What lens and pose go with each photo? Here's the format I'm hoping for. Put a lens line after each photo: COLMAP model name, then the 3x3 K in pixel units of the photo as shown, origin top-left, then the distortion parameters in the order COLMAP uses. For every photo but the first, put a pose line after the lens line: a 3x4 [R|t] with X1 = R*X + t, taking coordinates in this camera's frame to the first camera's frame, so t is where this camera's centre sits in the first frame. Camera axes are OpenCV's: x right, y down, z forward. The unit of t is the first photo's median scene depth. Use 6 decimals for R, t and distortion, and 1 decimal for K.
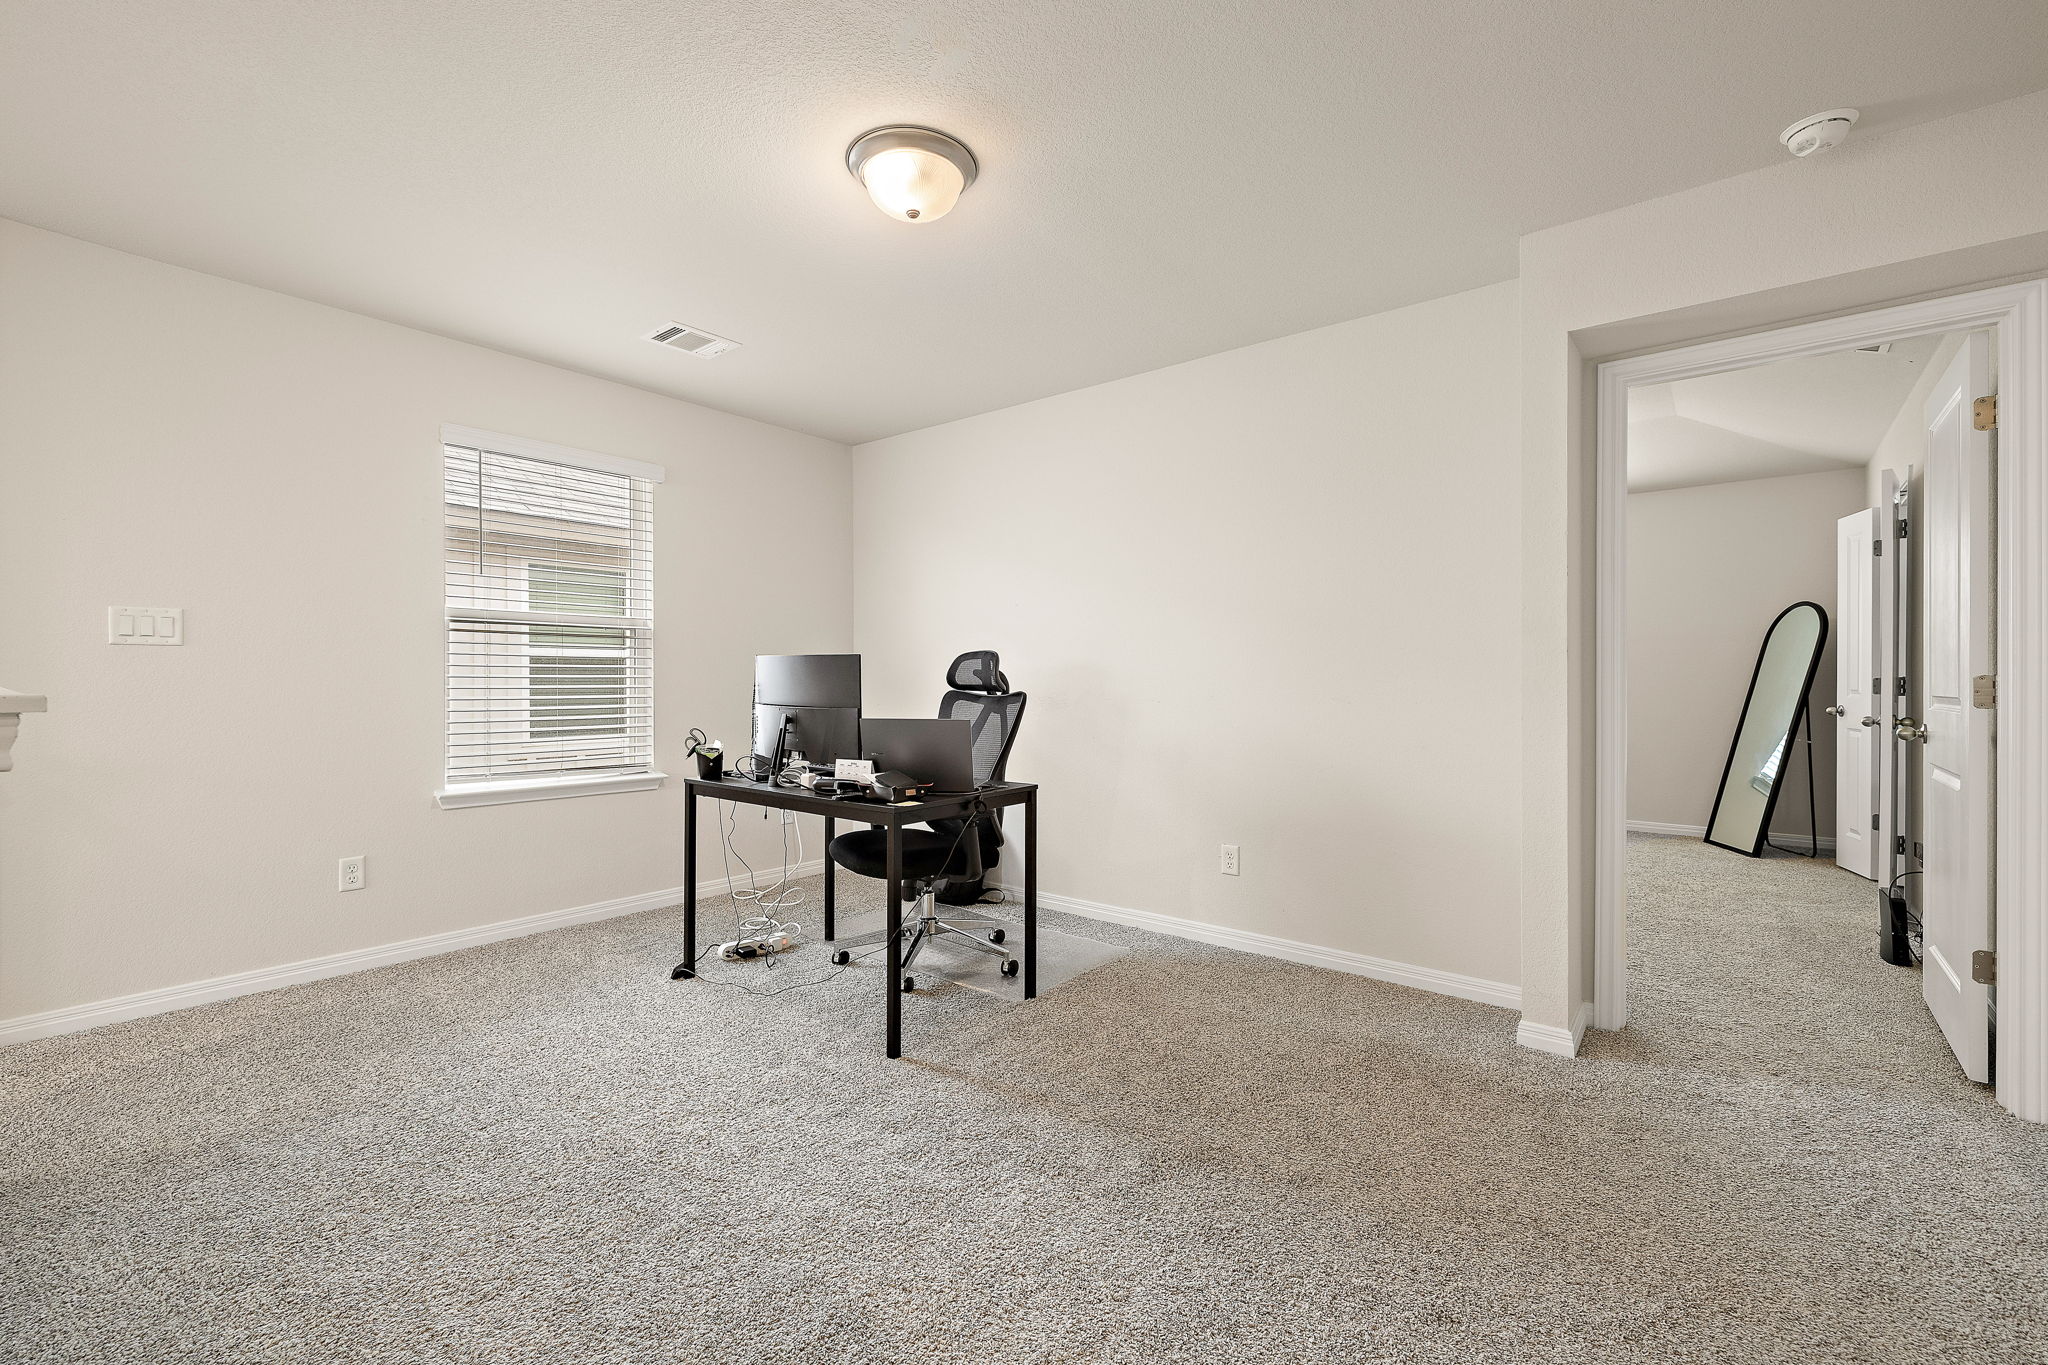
lens RADIAL K [[881.3, 0, 1027.8], [0, 881.3, 690.4], [0, 0, 1]] dist [-0.000207, -0.000092]
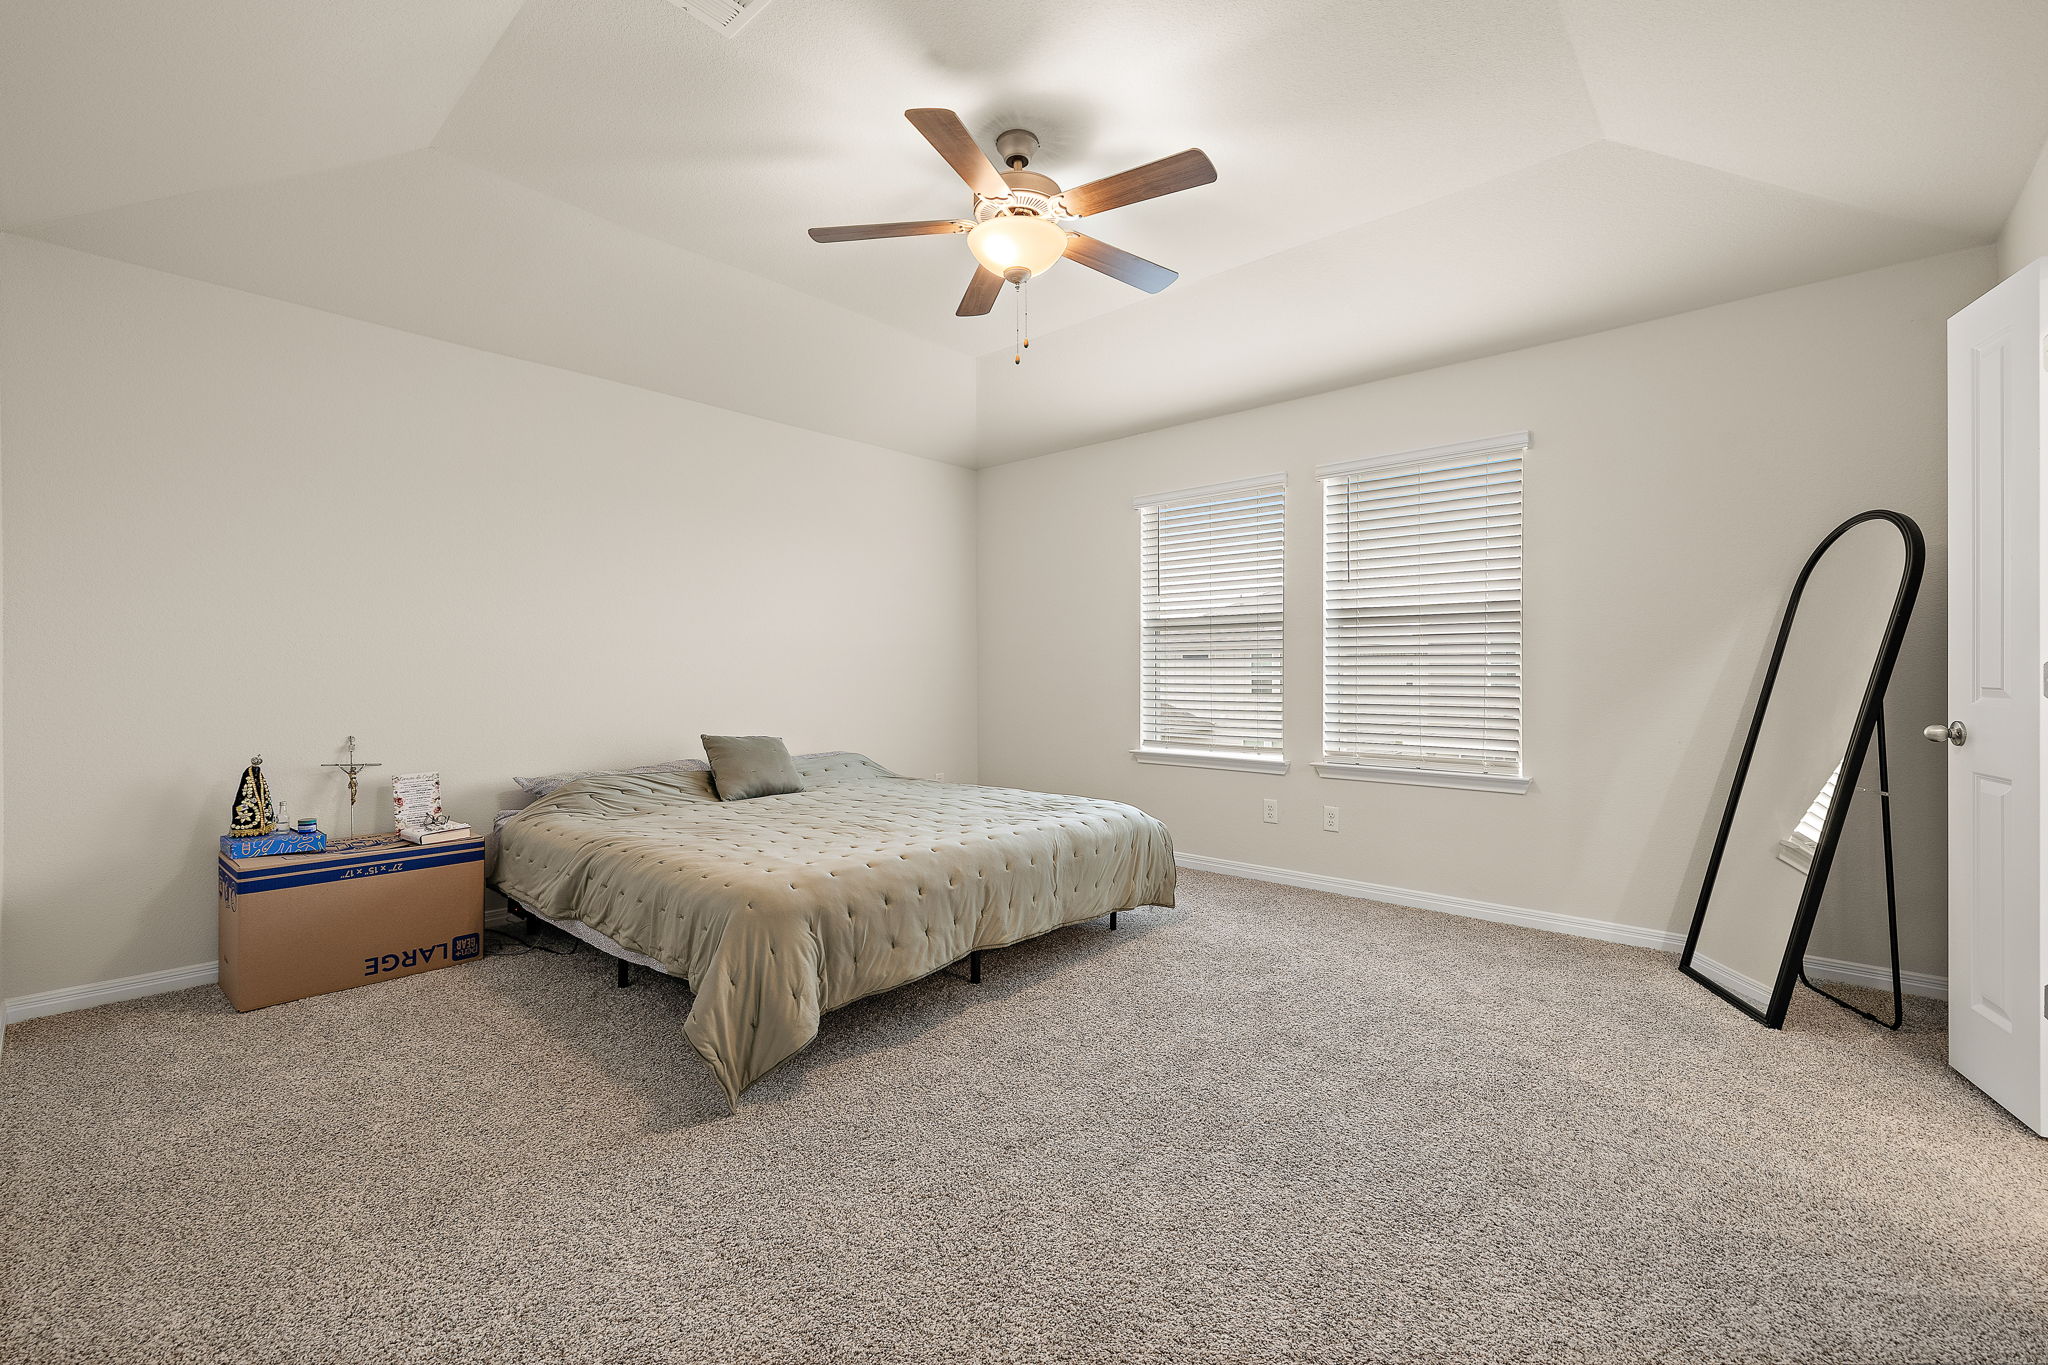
lens RADIAL K [[860.1, 0, 1019.7], [0, 860.1, 675.0], [0, 0, 1]] dist [-0.000321, 0.000025]
pose [[0.998376, 0.004828, -0.056761, 0.406138], [-0.005440, 0.999929, -0.010636, 0.000034], [0.056706, 0.010928, 0.998331, 0.463886]]
